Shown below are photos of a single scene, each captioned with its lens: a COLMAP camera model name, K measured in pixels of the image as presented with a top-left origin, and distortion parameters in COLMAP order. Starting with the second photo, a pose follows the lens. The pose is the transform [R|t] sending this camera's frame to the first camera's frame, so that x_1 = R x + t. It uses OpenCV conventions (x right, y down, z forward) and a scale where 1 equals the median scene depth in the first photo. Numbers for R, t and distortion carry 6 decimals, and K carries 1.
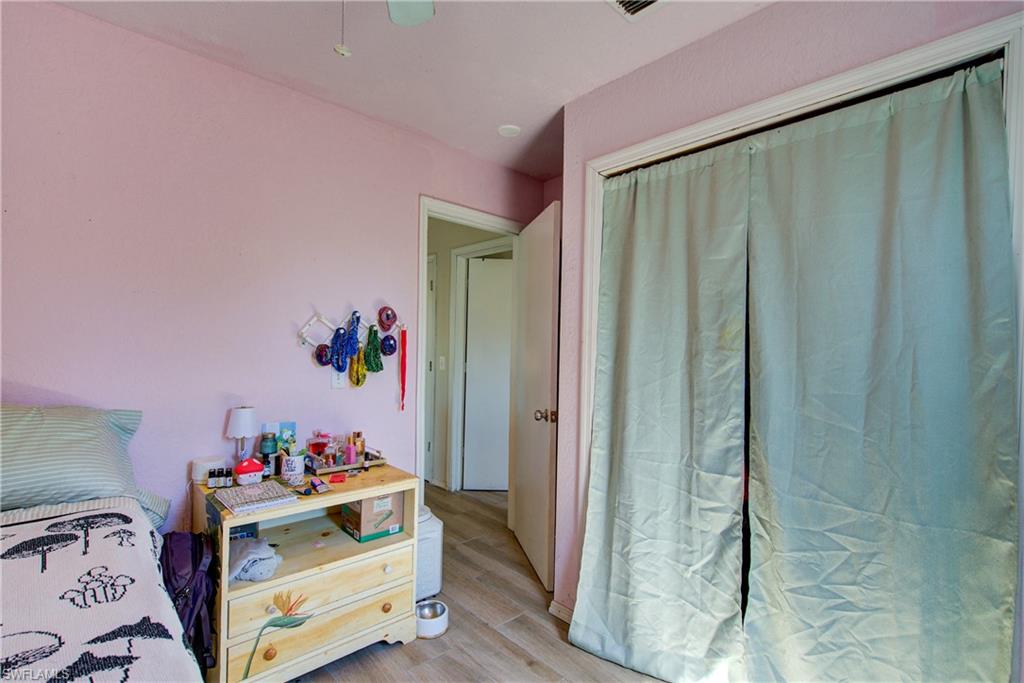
lens RADIAL K [[475.6, 0, 508.8], [0, 475.6, 344.6], [0, 0, 1]] dist [0.007413, -0.002391]
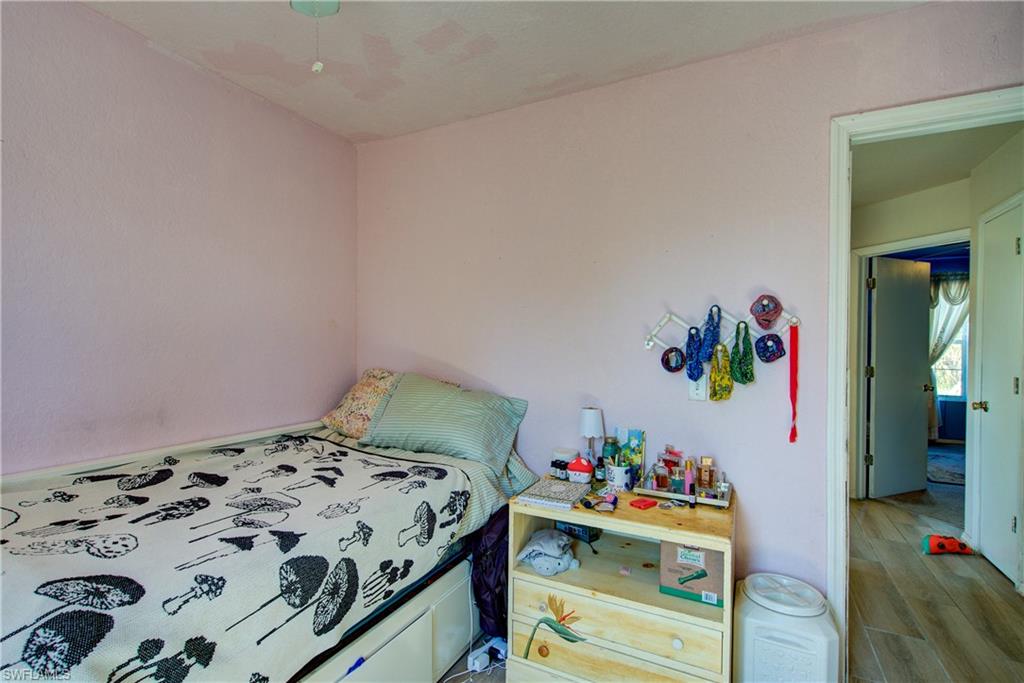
lens RADIAL K [[475.6, 0, 508.6], [0, 475.6, 348.2], [0, 0, 1]] dist [0.007413, -0.002391]
pose [[0.348160, -0.012010, -0.937358, 0.358046], [0.000393, 0.999920, -0.012666, 0.013572], [0.937435, 0.004041, 0.348137, 0.474102]]
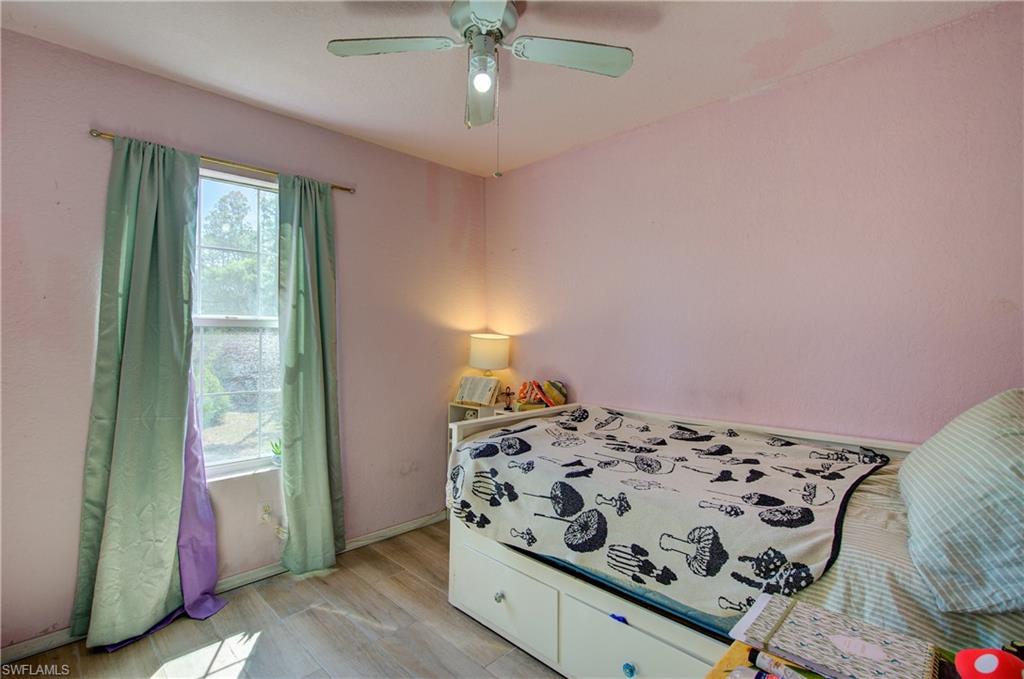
lens RADIAL K [[475.6, 0, 508.9], [0, 475.6, 334.4], [0, 0, 1]] dist [0.007413, -0.002391]
pose [[-0.997311, -0.030719, -0.066543, -0.123991], [-0.030387, 0.999520, -0.006008, 0.006737], [0.066696, -0.003970, -0.997765, 1.280729]]
